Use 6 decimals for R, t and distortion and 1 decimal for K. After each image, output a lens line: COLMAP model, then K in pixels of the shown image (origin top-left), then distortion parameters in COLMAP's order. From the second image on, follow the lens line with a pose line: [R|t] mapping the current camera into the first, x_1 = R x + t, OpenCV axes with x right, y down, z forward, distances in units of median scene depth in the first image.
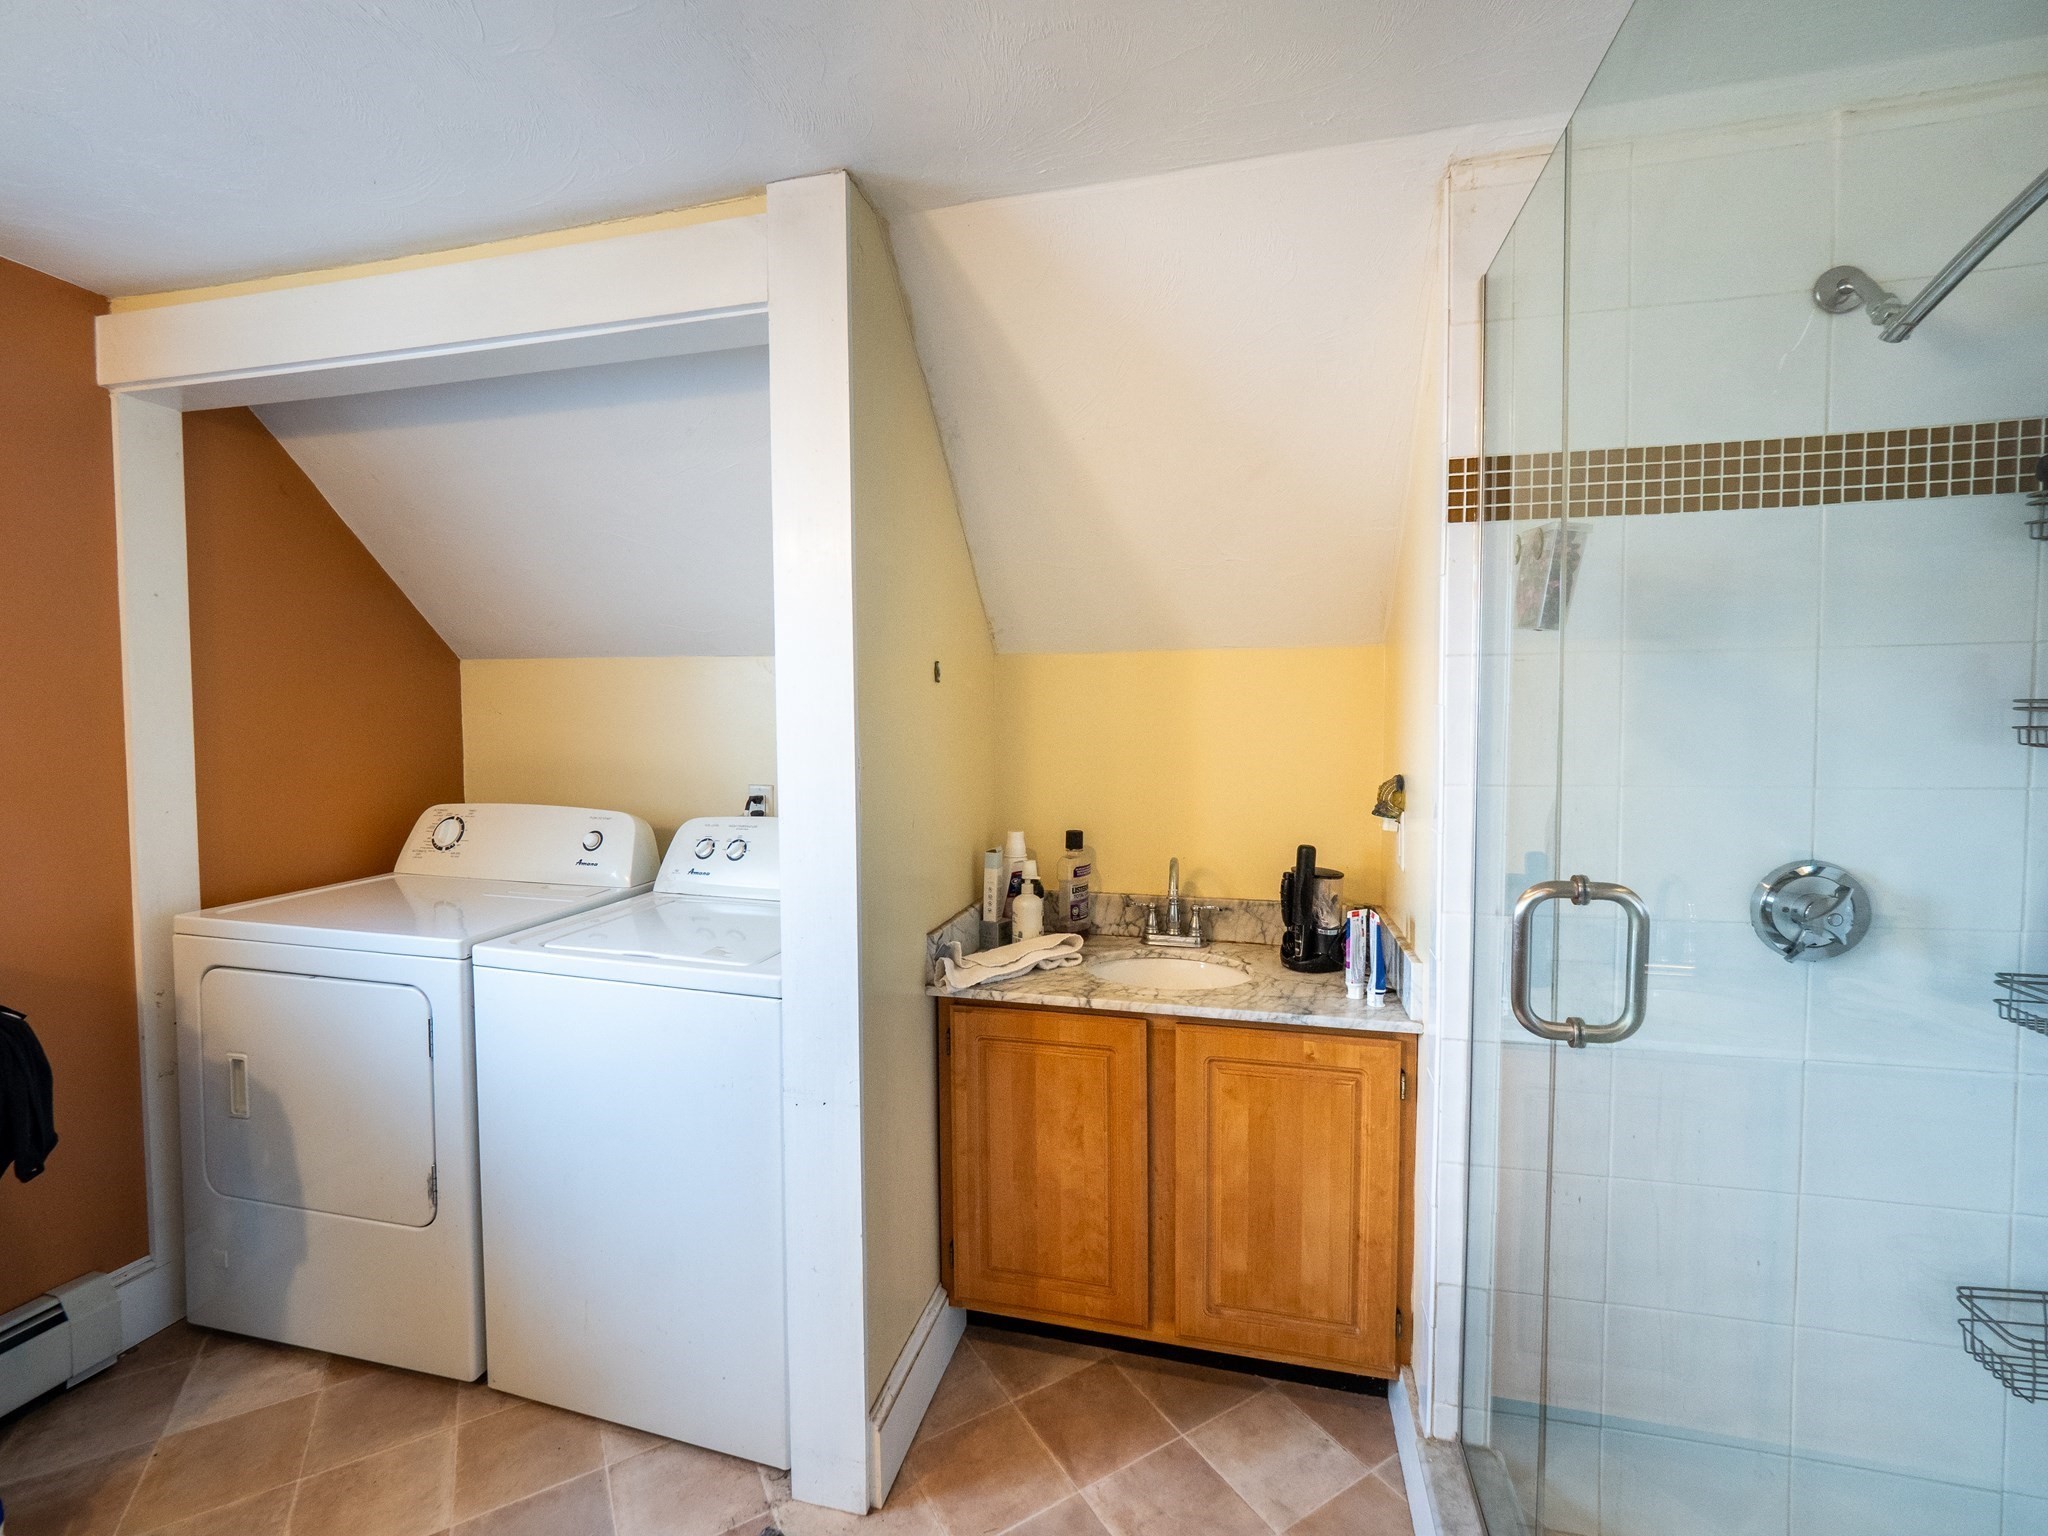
lens RADIAL K [[861.8, 0, 1023.3], [0, 861.8, 753.2], [0, 0, 1]] dist [-0.017095, 0.000194]
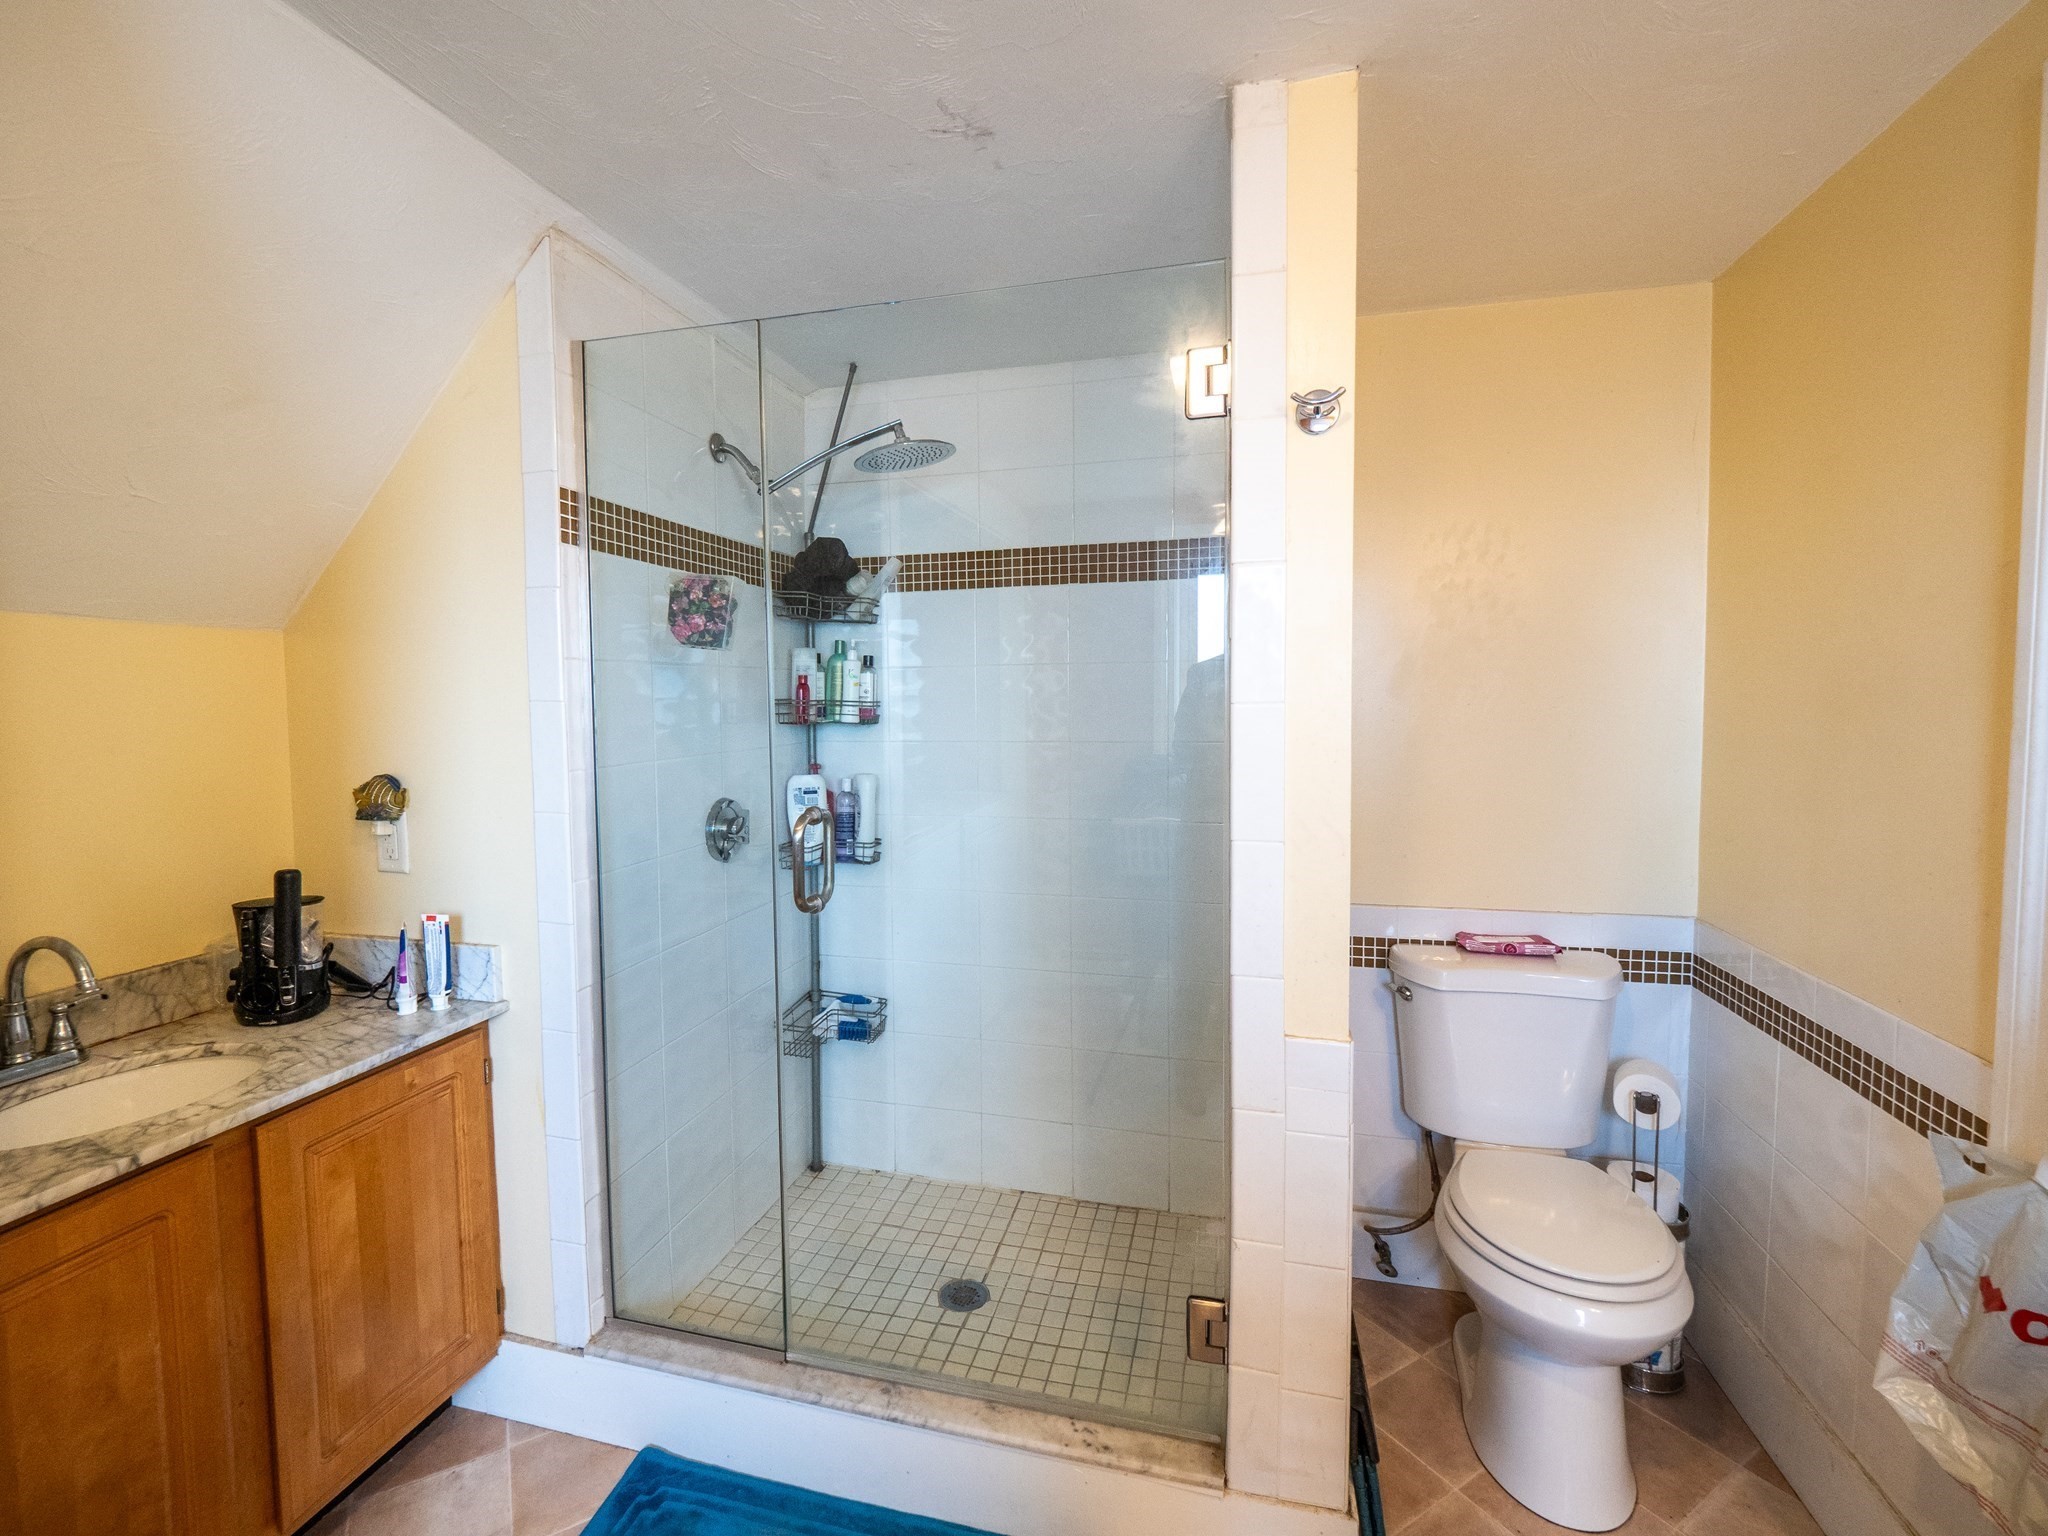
lens RADIAL K [[861.8, 0, 1023.3], [0, 861.8, 753.2], [0, 0, 1]] dist [-0.017095, 0.000194]
pose [[0.011667, -0.058838, 0.998199, -0.536990], [0.046446, 0.997222, 0.058238, -0.021776], [-0.998853, 0.045683, 0.014367, 0.313405]]
